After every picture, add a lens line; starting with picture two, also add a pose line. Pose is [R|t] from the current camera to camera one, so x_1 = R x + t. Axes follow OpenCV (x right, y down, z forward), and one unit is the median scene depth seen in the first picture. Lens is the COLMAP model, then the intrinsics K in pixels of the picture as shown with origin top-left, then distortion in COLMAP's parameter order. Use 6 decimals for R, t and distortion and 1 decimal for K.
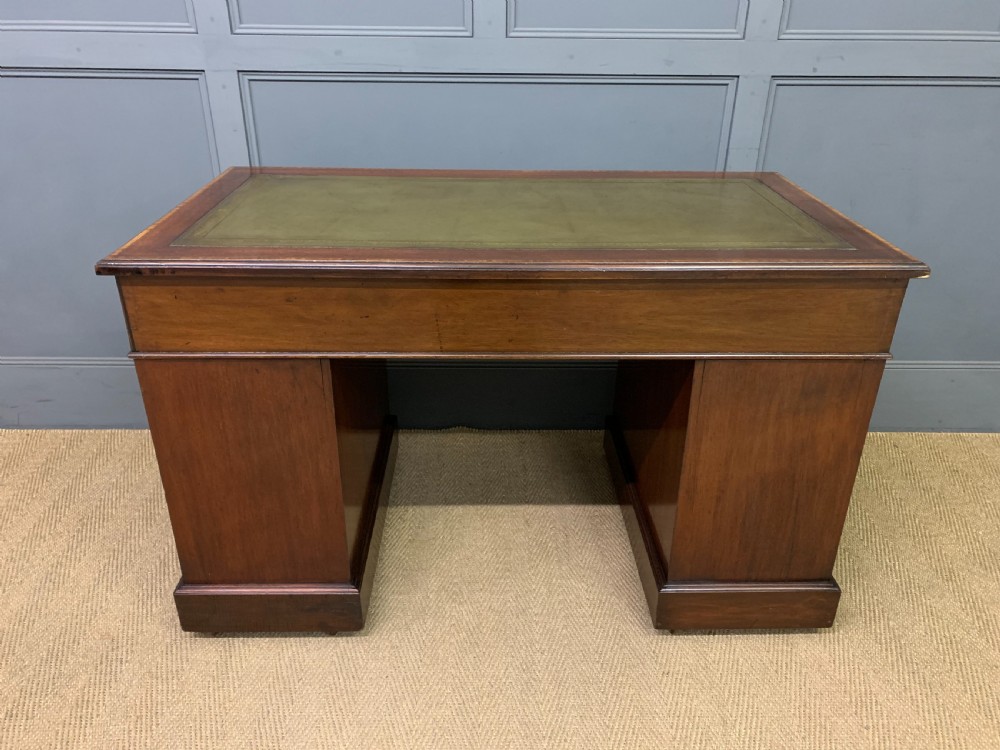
lens RADIAL K [[759.0, 0, 498.8], [0, 759.0, 386.7], [0, 0, 1]] dist [0.007744, 0.007588]
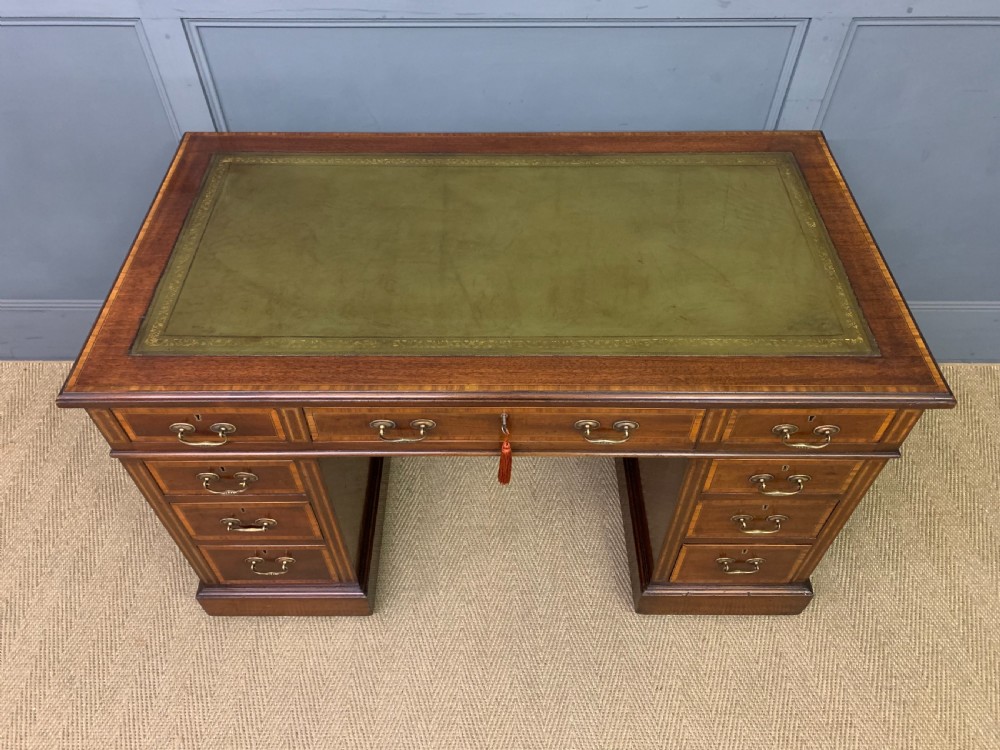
lens RADIAL K [[758.0, 0, 496.1], [0, 758.0, 363.3], [0, 0, 1]] dist [0.012412, 0.004525]
pose [[0.999835, 0.004378, -0.017615, 0.004013], [0.002292, 0.932236, 0.361843, -0.399181], [0.018005, -0.361823, 0.932073, 0.139030]]
